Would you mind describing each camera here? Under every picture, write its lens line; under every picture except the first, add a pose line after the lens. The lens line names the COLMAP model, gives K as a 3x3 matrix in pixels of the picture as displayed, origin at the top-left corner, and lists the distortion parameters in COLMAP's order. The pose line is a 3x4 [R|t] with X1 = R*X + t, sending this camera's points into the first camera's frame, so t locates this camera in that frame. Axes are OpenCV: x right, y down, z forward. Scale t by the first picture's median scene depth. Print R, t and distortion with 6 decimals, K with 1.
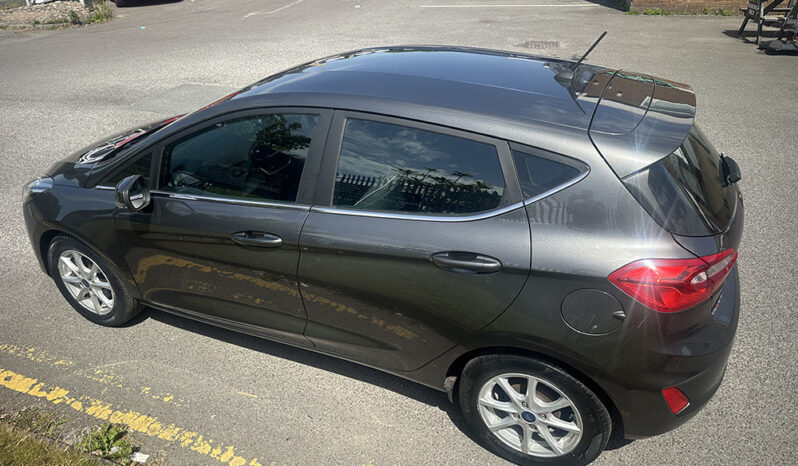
lens RADIAL K [[542.2, 0, 396.9], [0, 542.2, 253.7], [0, 0, 1]] dist [0.090859, -0.143167]
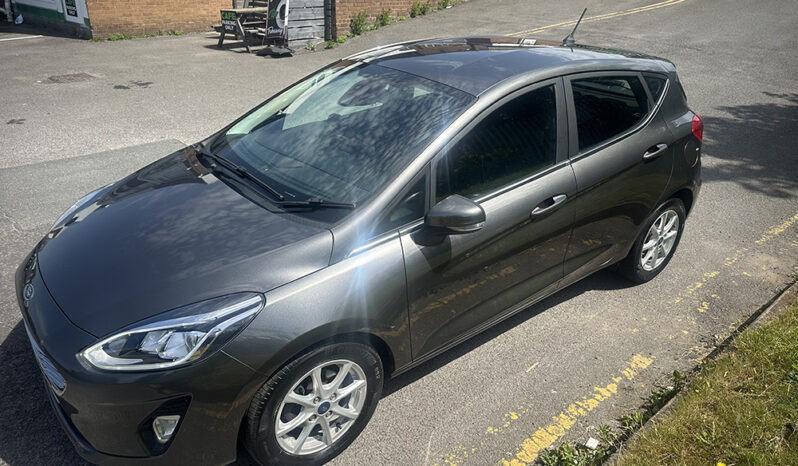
lens RADIAL K [[557.6, 0, 399.0], [0, 557.6, 233.0], [0, 0, 1]] dist [0.030328, -0.000429]
pose [[0.457334, -0.351679, 0.816803, -1.193646], [0.423598, 0.893740, 0.147629, -0.241816], [-0.781927, 0.278480, 0.557709, 0.543449]]
